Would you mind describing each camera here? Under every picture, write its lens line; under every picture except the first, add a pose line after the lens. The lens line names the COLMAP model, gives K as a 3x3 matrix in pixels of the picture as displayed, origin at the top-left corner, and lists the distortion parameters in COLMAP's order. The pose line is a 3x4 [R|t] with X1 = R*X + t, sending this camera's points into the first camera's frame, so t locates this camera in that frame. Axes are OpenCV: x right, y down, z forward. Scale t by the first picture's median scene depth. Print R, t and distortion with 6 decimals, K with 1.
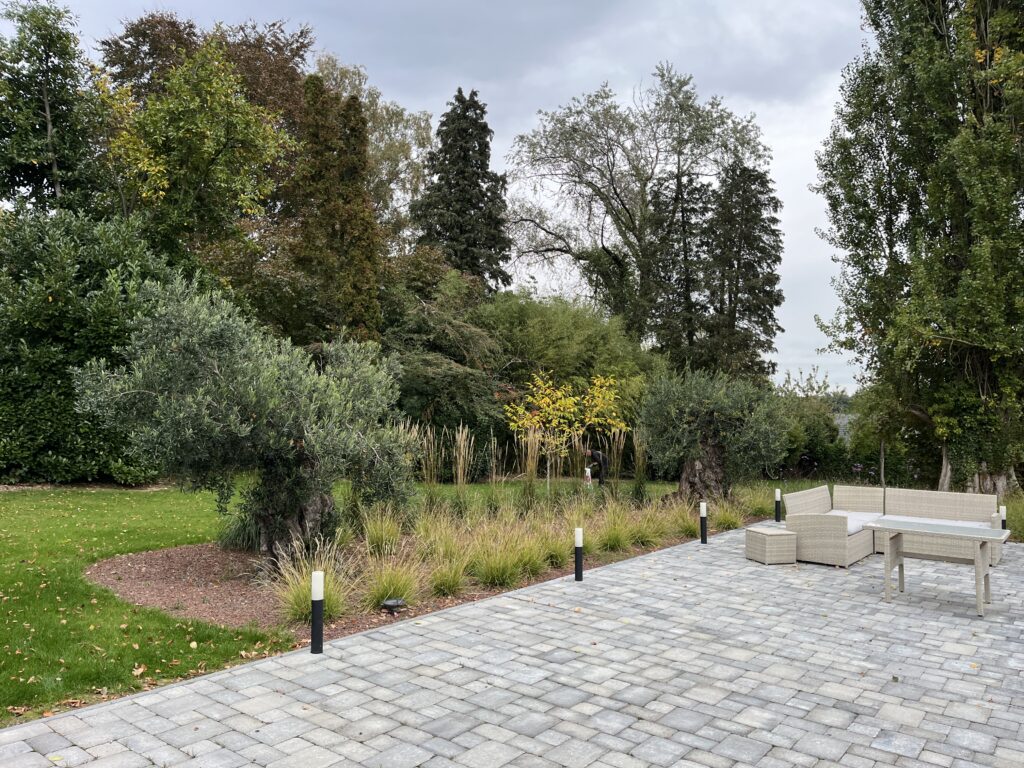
lens RADIAL K [[773.2, 0, 517.7], [0, 773.2, 384.2], [0, 0, 1]] dist [0.060435, -0.067213]
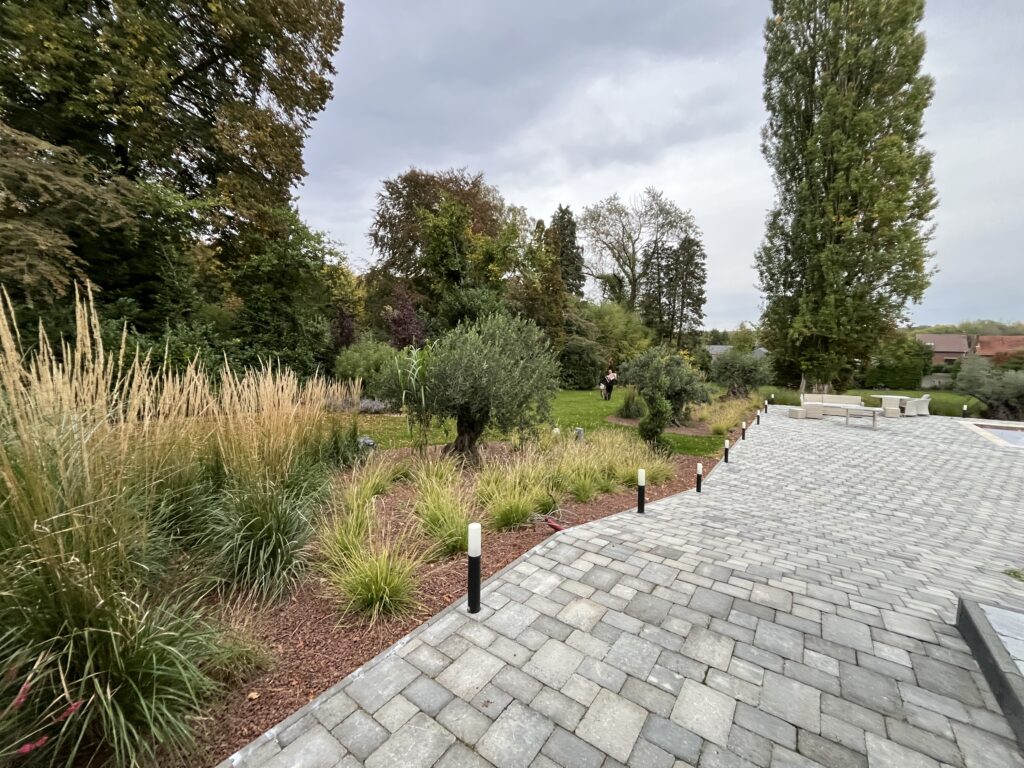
lens RADIAL K [[416.7, 0, 501.8], [0, 416.7, 383.2], [0, 0, 1]] dist [-0.002988, -0.000174]
pose [[0.999817, -0.018505, -0.004862, -0.231661], [0.018981, 0.991258, 0.130564, -0.044642], [0.002403, -0.130632, 0.991428, -0.189836]]
